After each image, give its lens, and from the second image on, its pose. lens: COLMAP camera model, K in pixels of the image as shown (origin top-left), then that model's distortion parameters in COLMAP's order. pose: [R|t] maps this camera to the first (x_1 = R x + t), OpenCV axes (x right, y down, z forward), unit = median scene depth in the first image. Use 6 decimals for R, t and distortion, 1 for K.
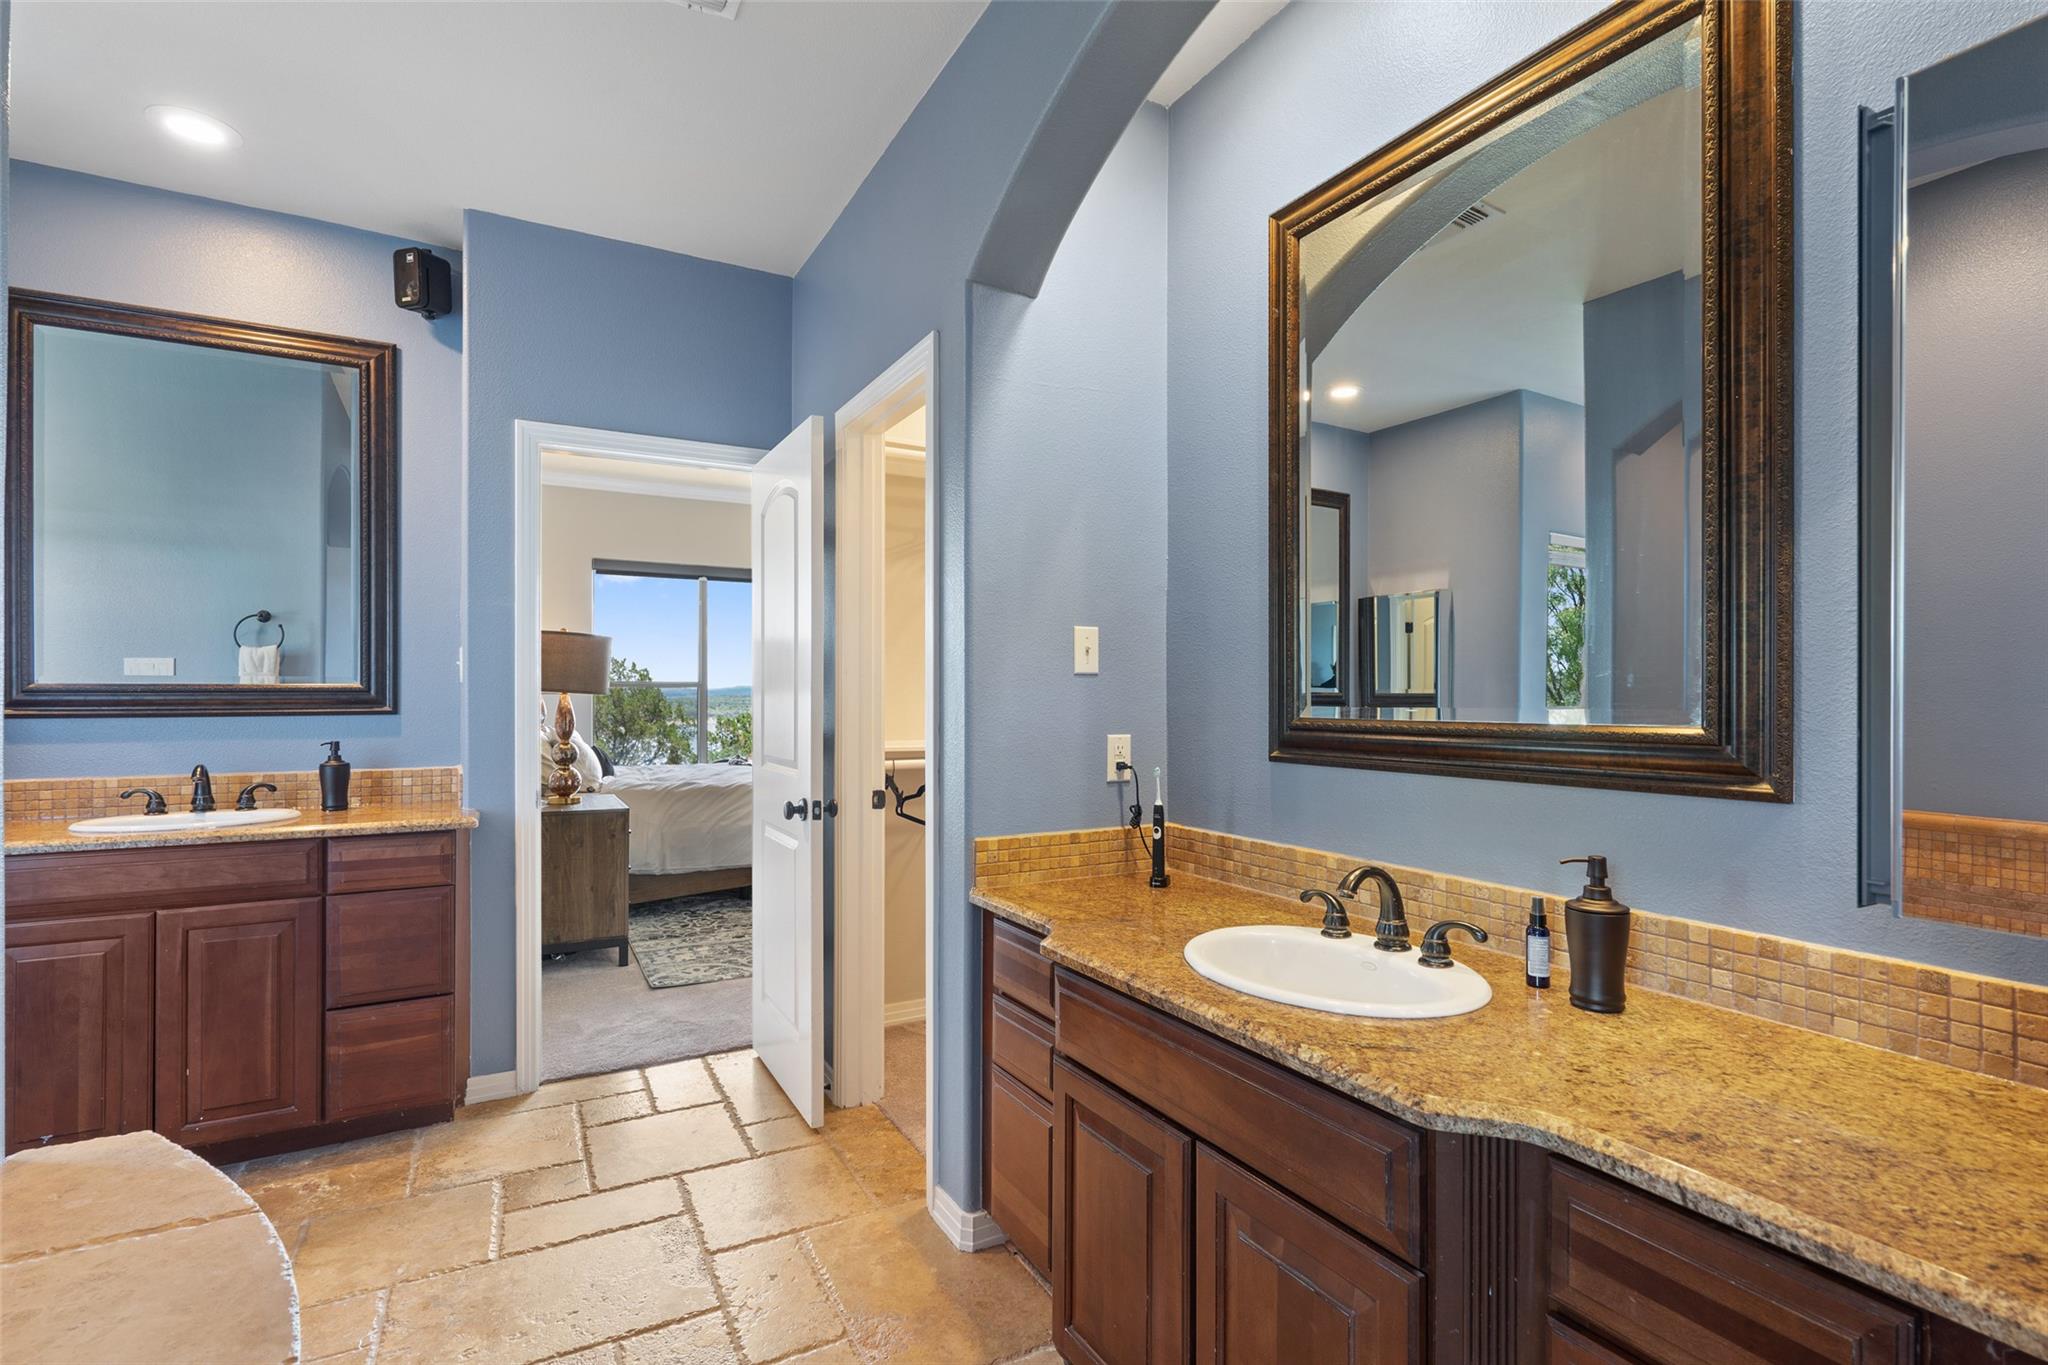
lens RADIAL K [[943.6, 0, 1024.4], [0, 943.6, 691.6], [0, 0, 1]] dist [0.001912, 0.000098]
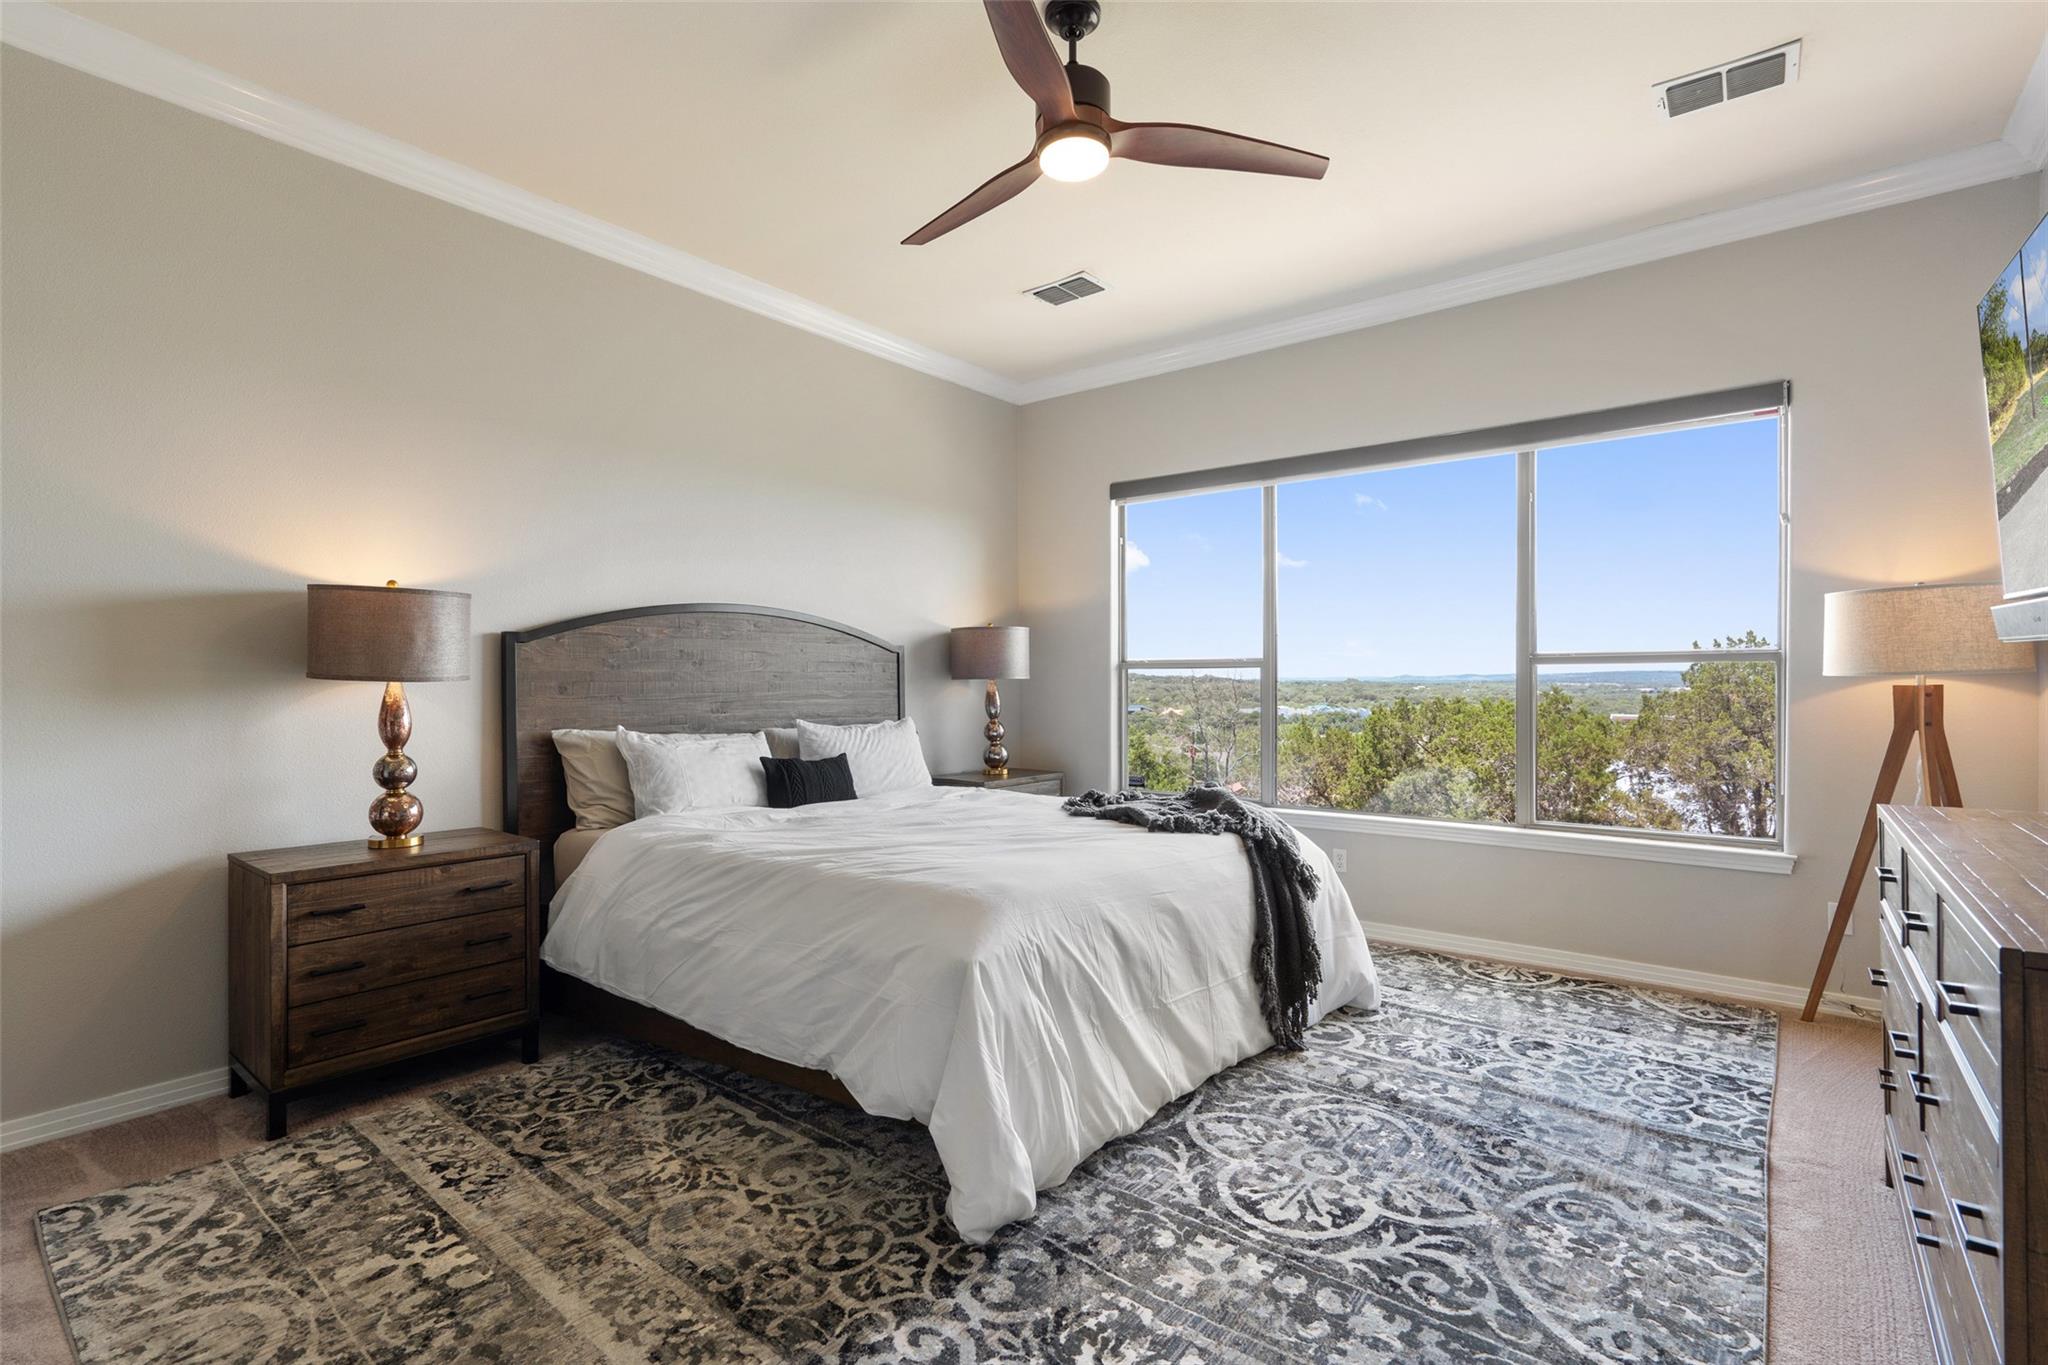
lens RADIAL K [[943.6, 0, 1025.7], [0, 943.6, 678.8], [0, 0, 1]] dist [0.001912, 0.000098]
pose [[0.383367, -0.004233, -0.923587, 0.299026], [0.005476, 0.999982, -0.002310, 0.003591], [0.923580, -0.004173, 0.383383, 1.163456]]
